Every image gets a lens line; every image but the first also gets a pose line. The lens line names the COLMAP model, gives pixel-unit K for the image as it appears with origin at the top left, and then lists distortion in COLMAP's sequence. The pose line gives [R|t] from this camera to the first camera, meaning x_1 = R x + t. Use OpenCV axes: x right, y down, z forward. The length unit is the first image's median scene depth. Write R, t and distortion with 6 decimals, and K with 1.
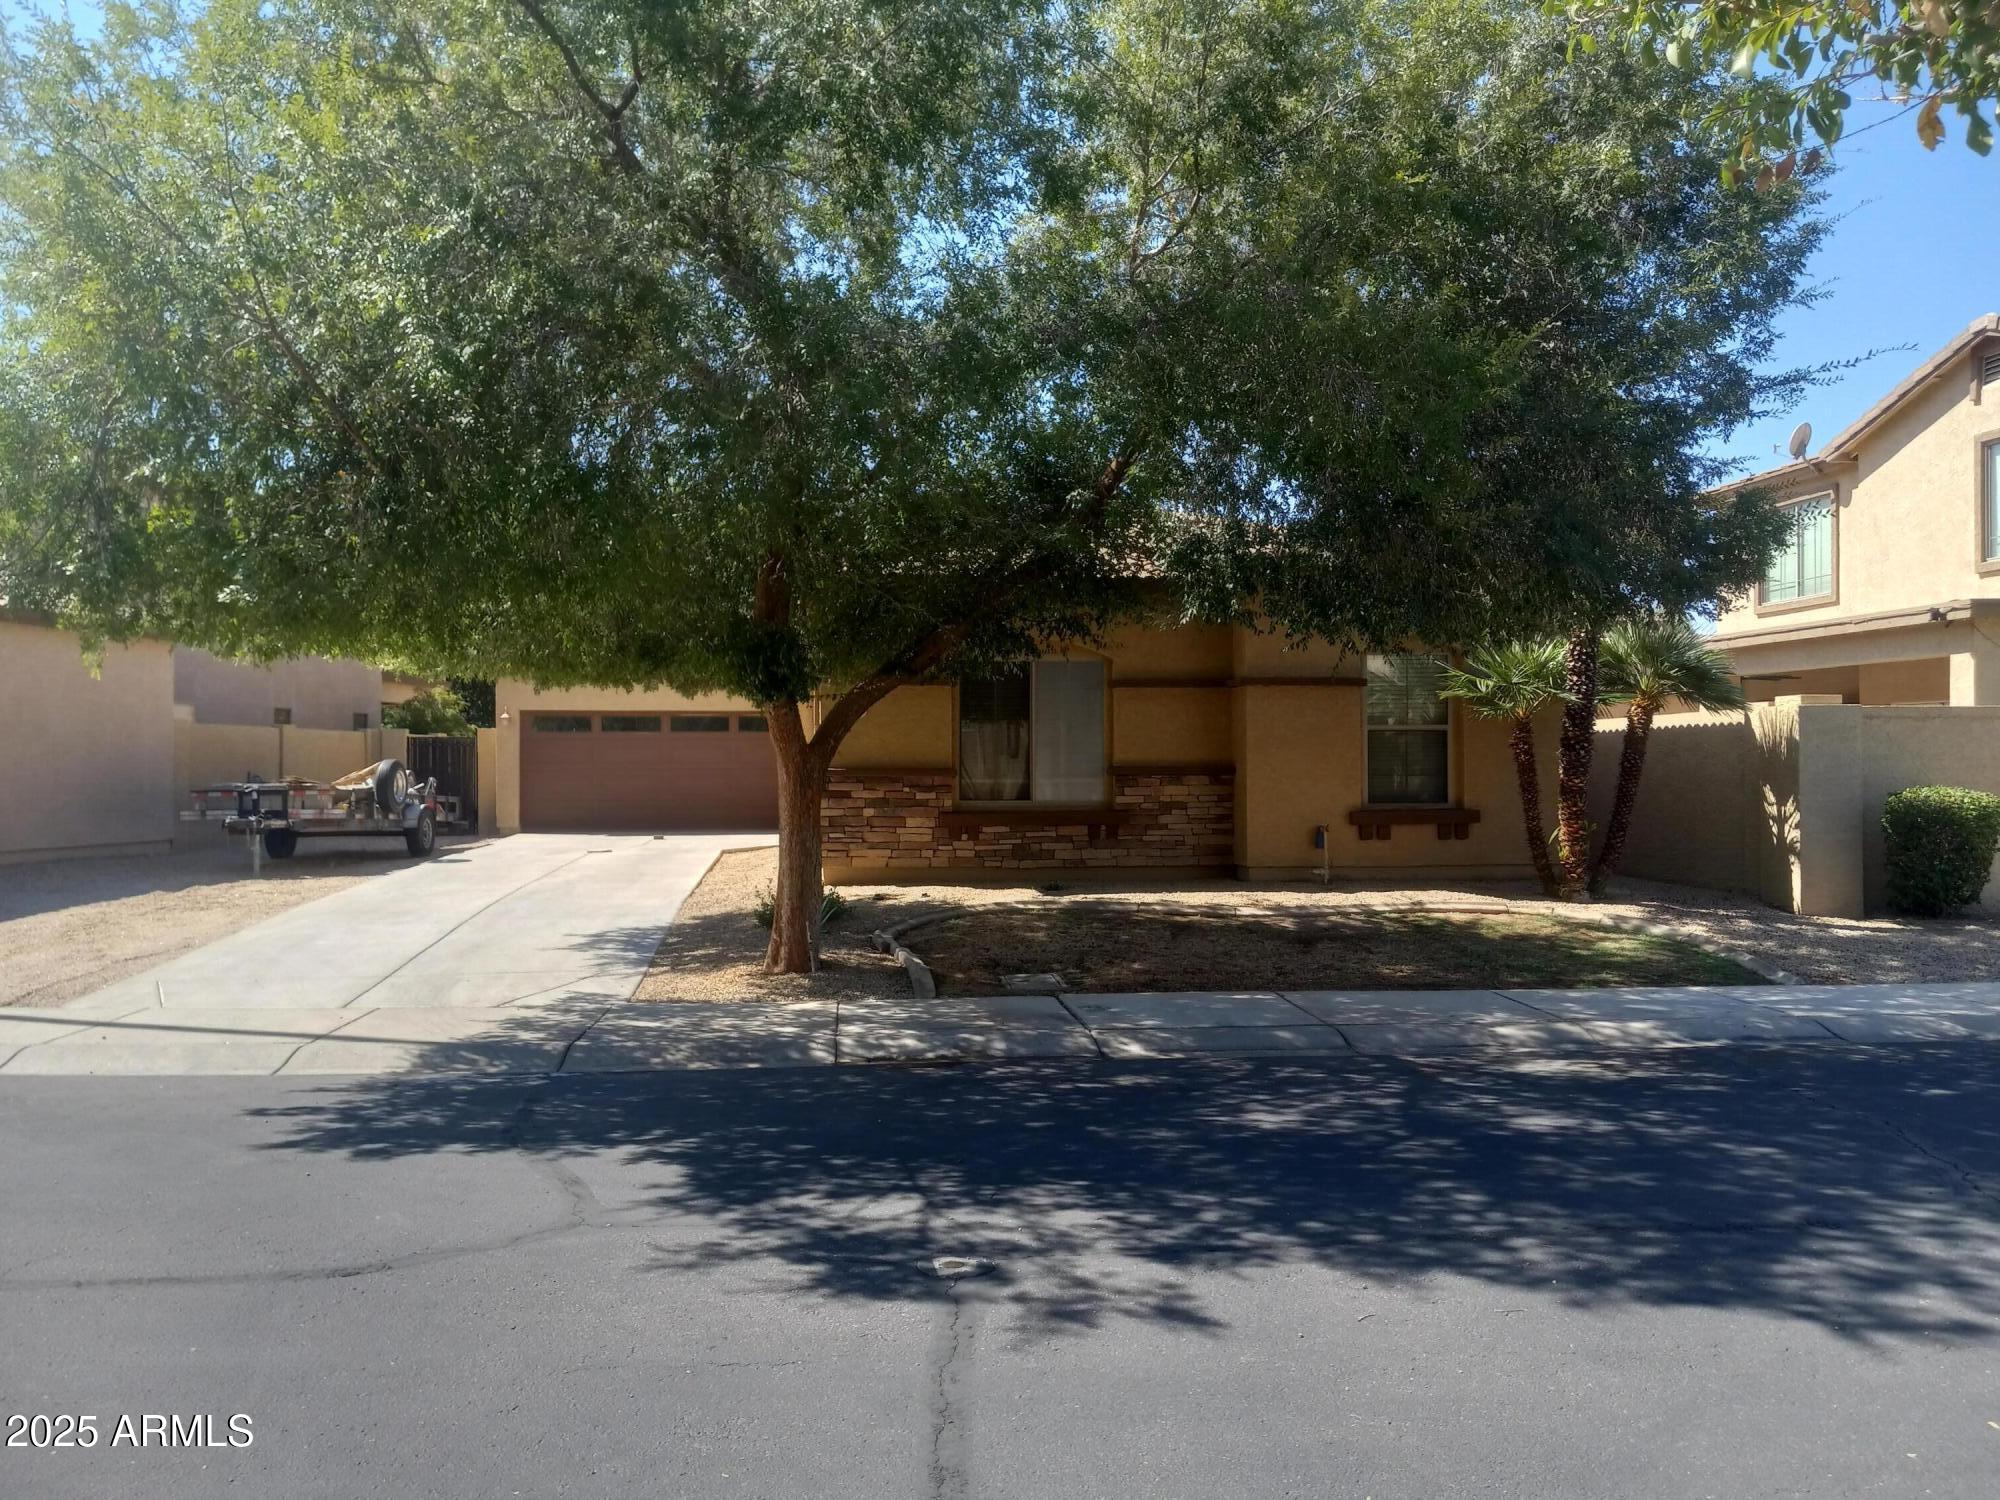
lens RADIAL K [[1550.7, 0, 1000.0], [0, 1550.7, 750.0], [0, 0, 1]] dist [0.001052, -0.002655]
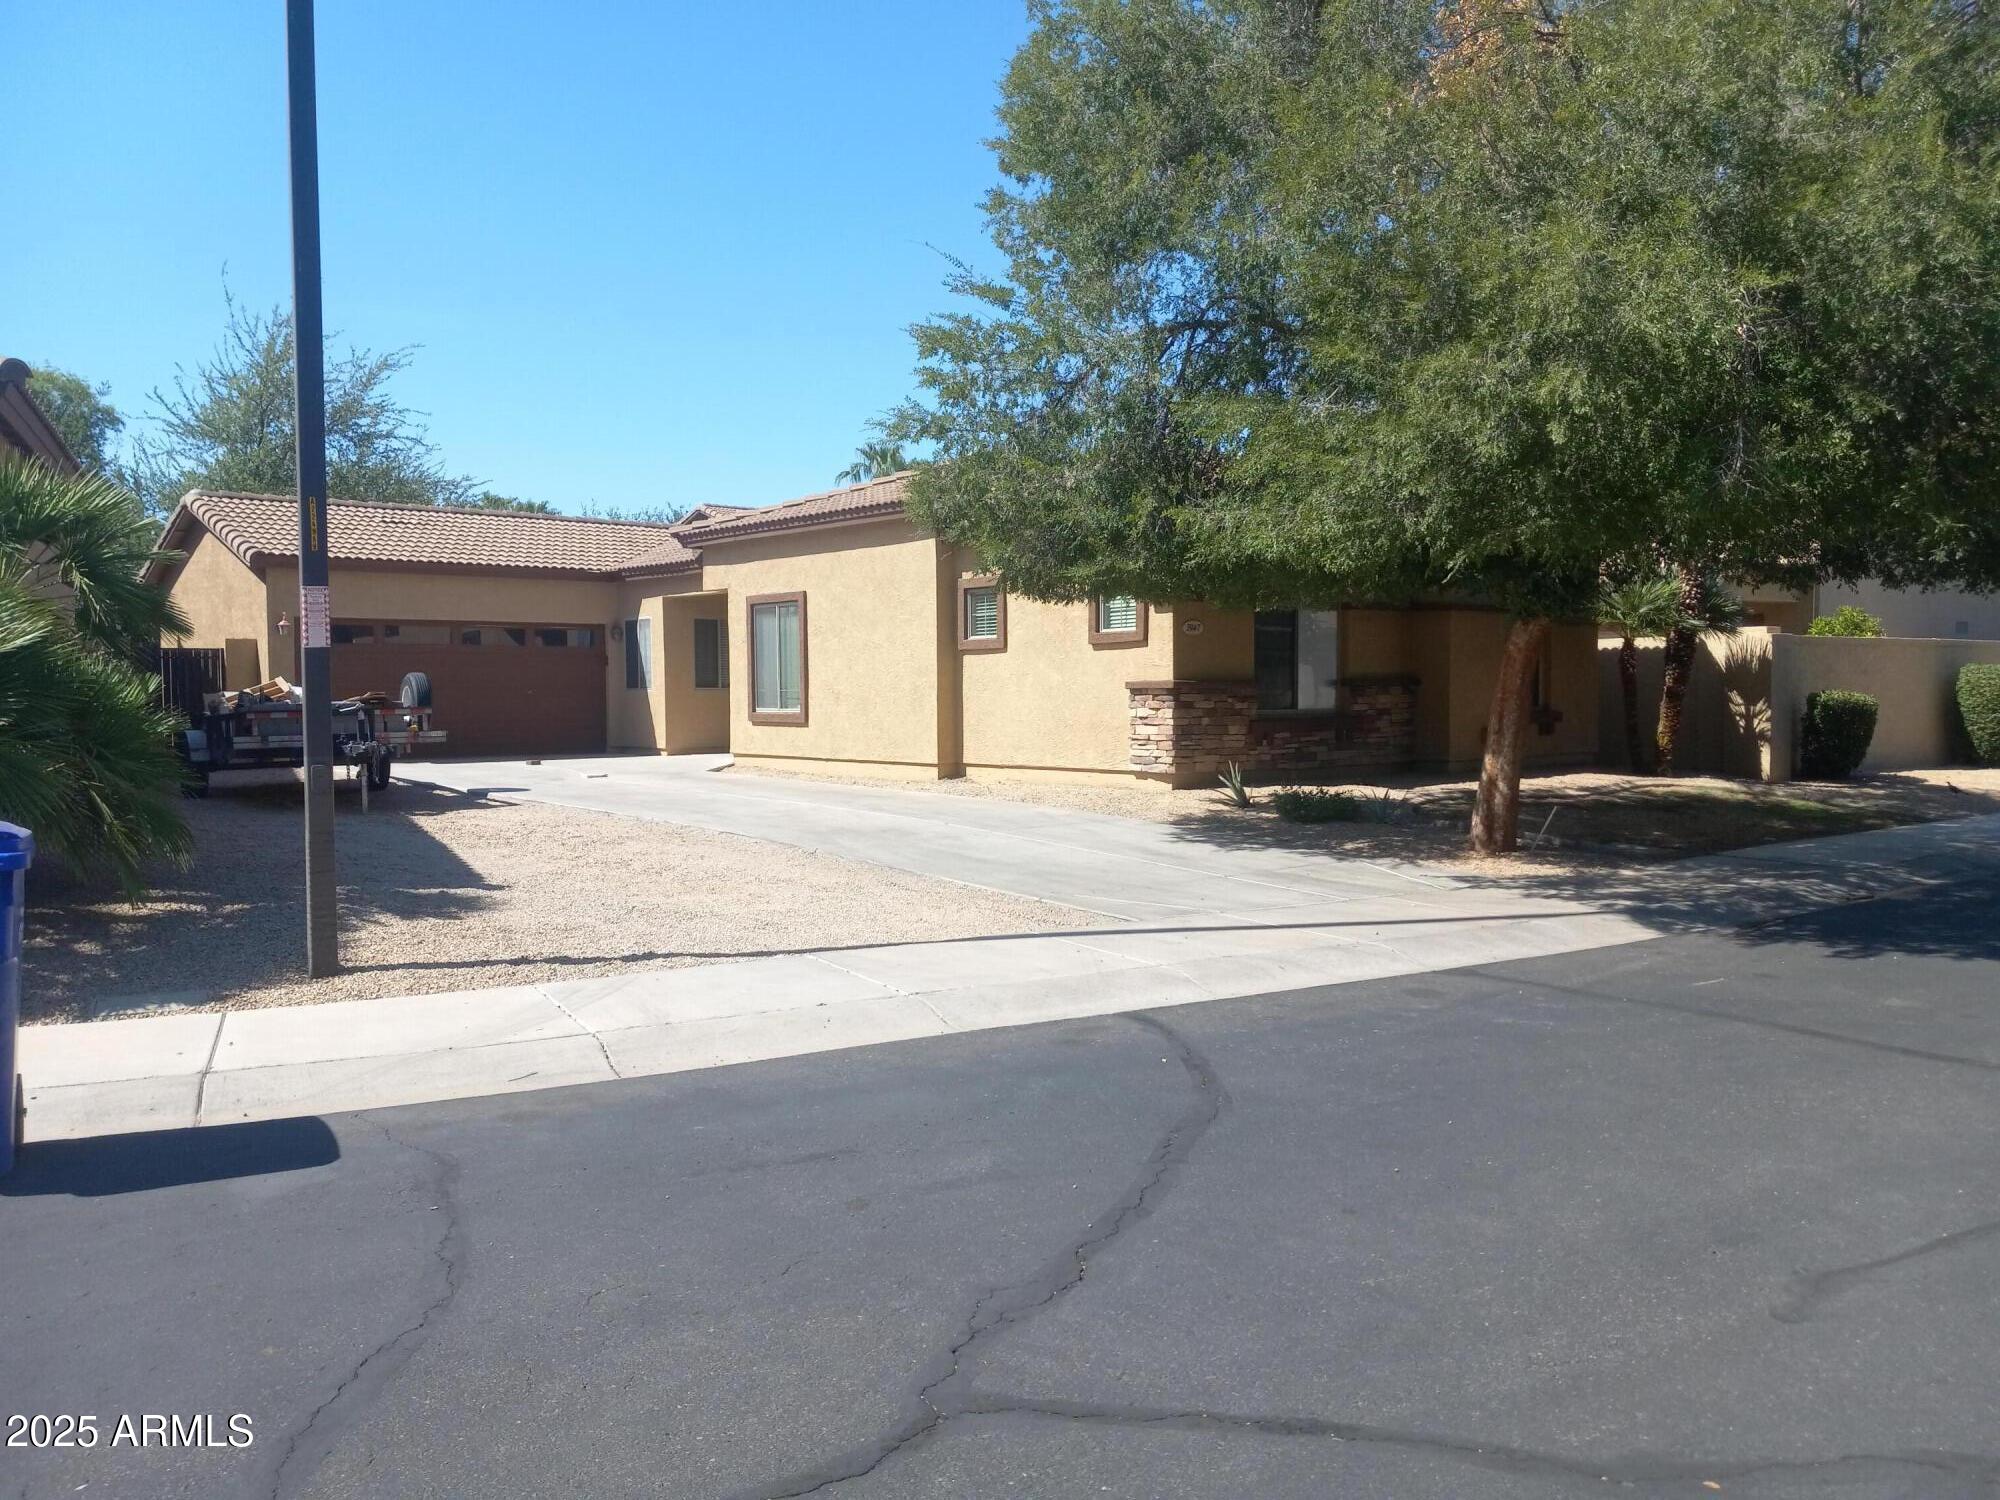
lens RADIAL K [[1584.4, 0, 1000.0], [0, 1584.4, 750.0], [0, 0, 1]] dist [0.044714, 0.003740]
pose [[0.836062, -0.024867, 0.548070, -0.803537], [-0.002578, 0.998783, 0.049249, 0.006241], [-0.548628, -0.042588, 0.834981, 0.157935]]
